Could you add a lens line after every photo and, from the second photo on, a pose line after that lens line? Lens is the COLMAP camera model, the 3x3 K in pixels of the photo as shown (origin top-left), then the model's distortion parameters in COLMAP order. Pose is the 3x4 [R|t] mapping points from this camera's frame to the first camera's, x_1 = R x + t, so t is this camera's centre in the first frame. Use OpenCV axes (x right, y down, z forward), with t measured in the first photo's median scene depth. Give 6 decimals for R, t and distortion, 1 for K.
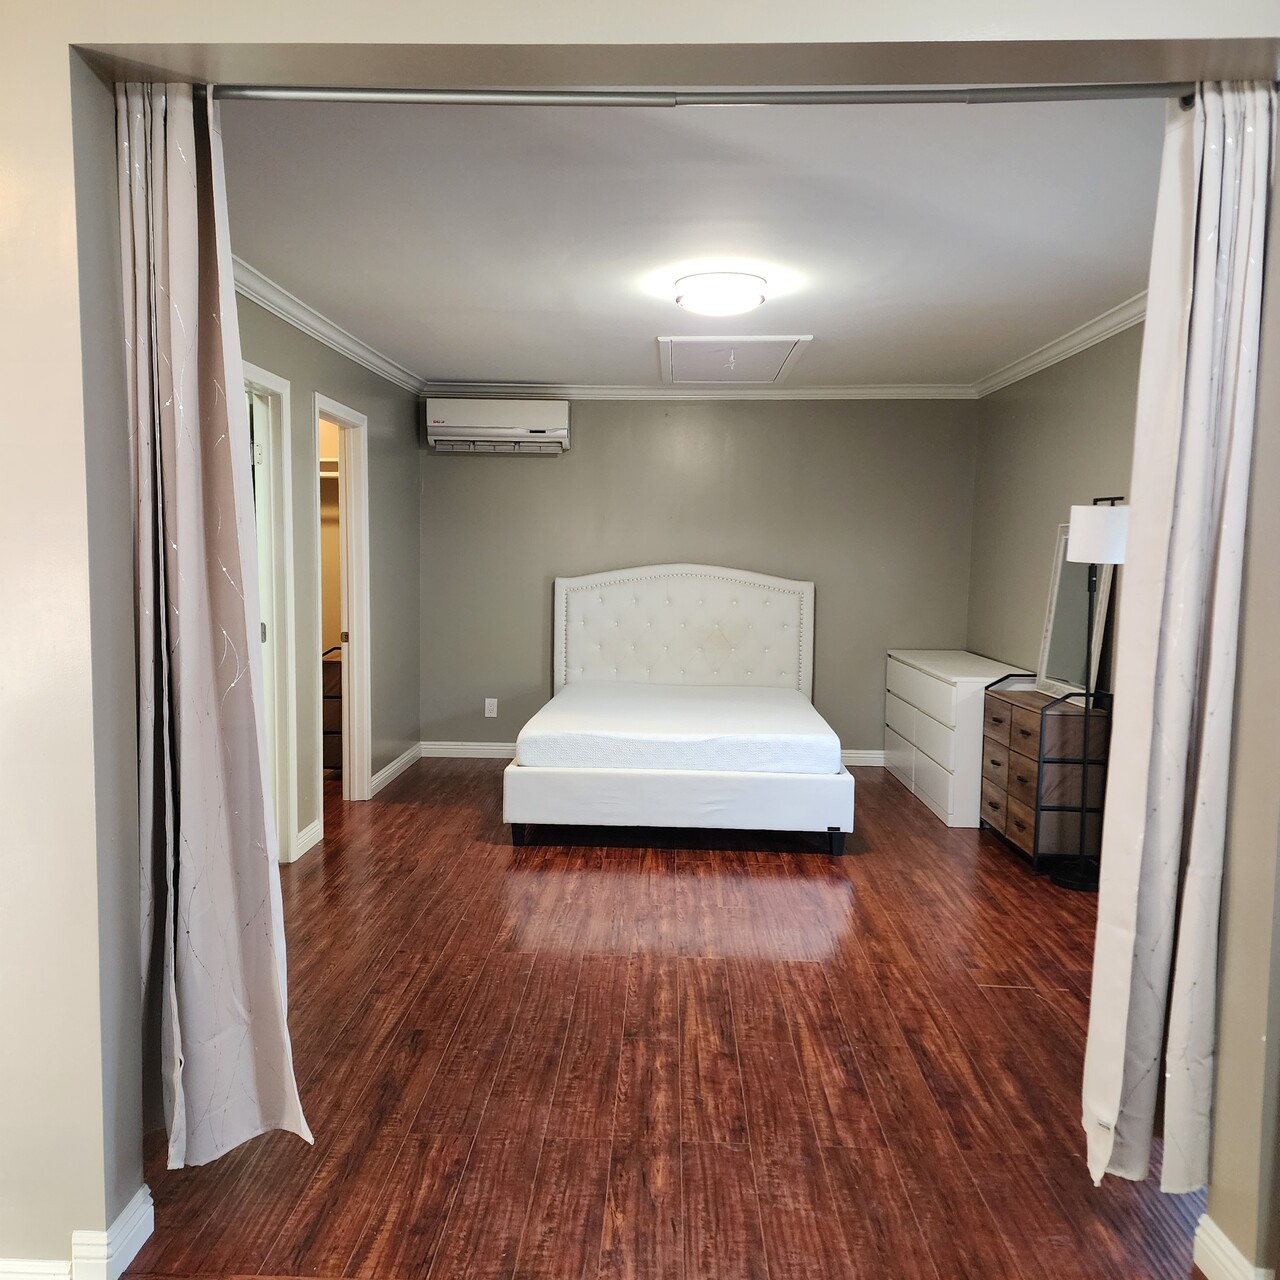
lens RADIAL K [[1137.6, 0, 628.4], [0, 1137.6, 642.7], [0, 0, 1]] dist [0.068637, -0.048850]
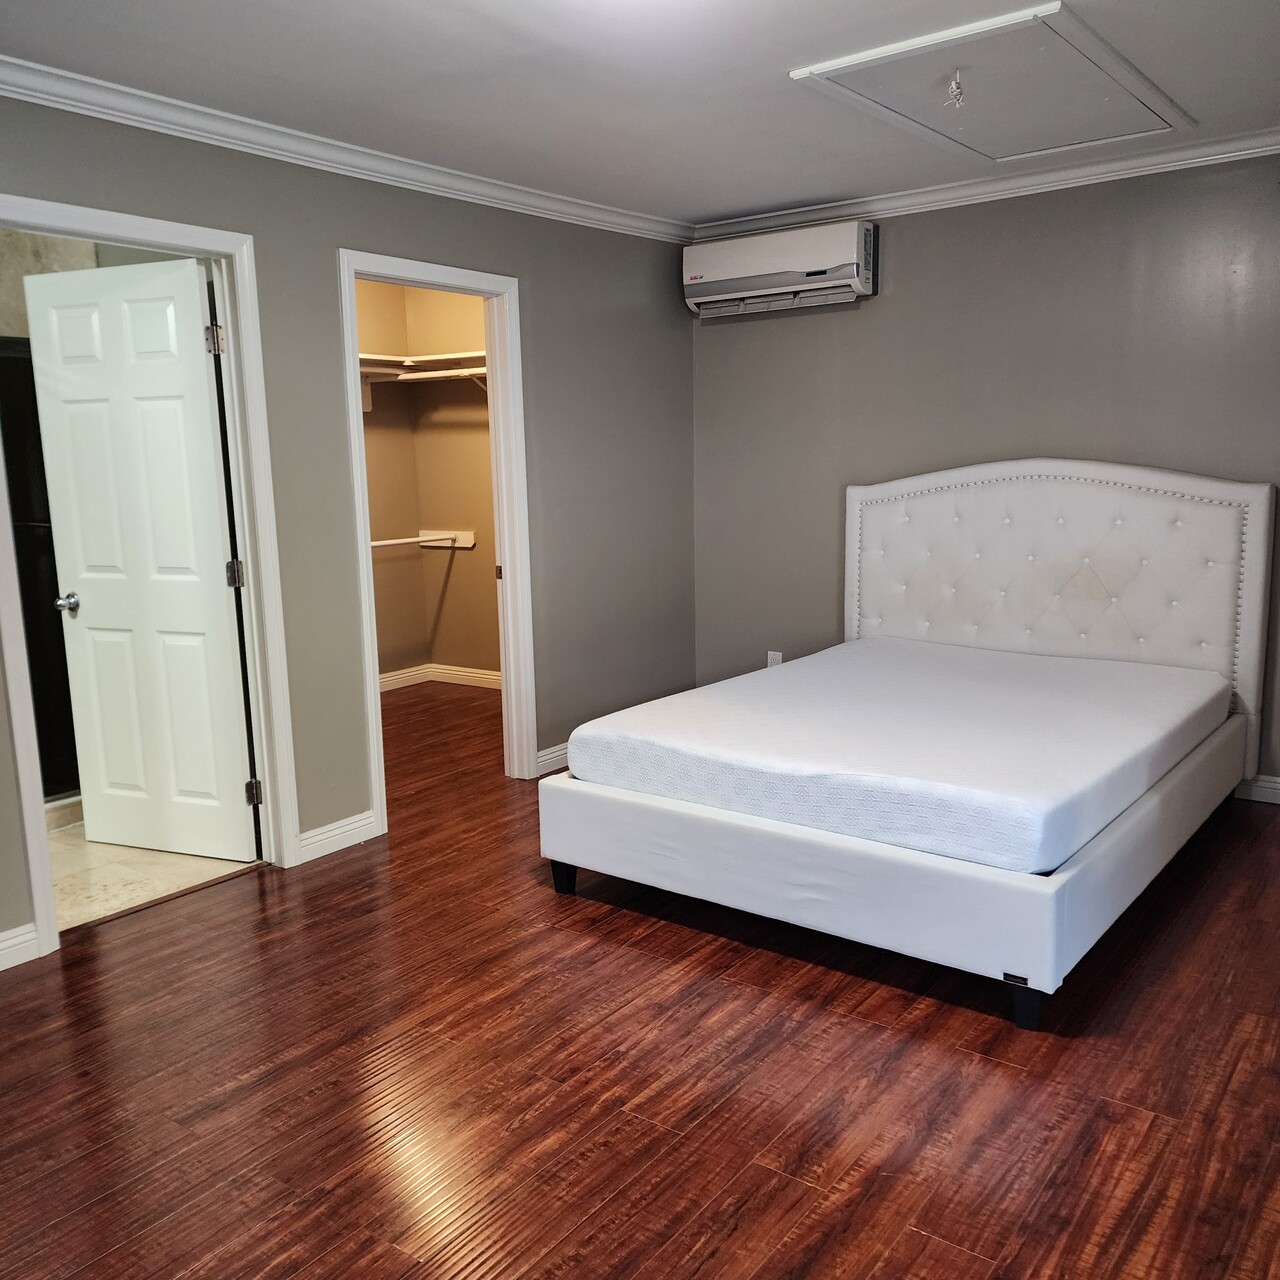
lens RADIAL K [[1137.6, 0, 646.4], [0, 1137.6, 641.1], [0, 0, 1]] dist [0.068637, -0.048850]
pose [[0.820423, 0.060455, -0.568553, 0.284747], [-0.008590, 0.995585, 0.093466, -0.032303], [0.571693, -0.071798, 0.817320, 0.419625]]
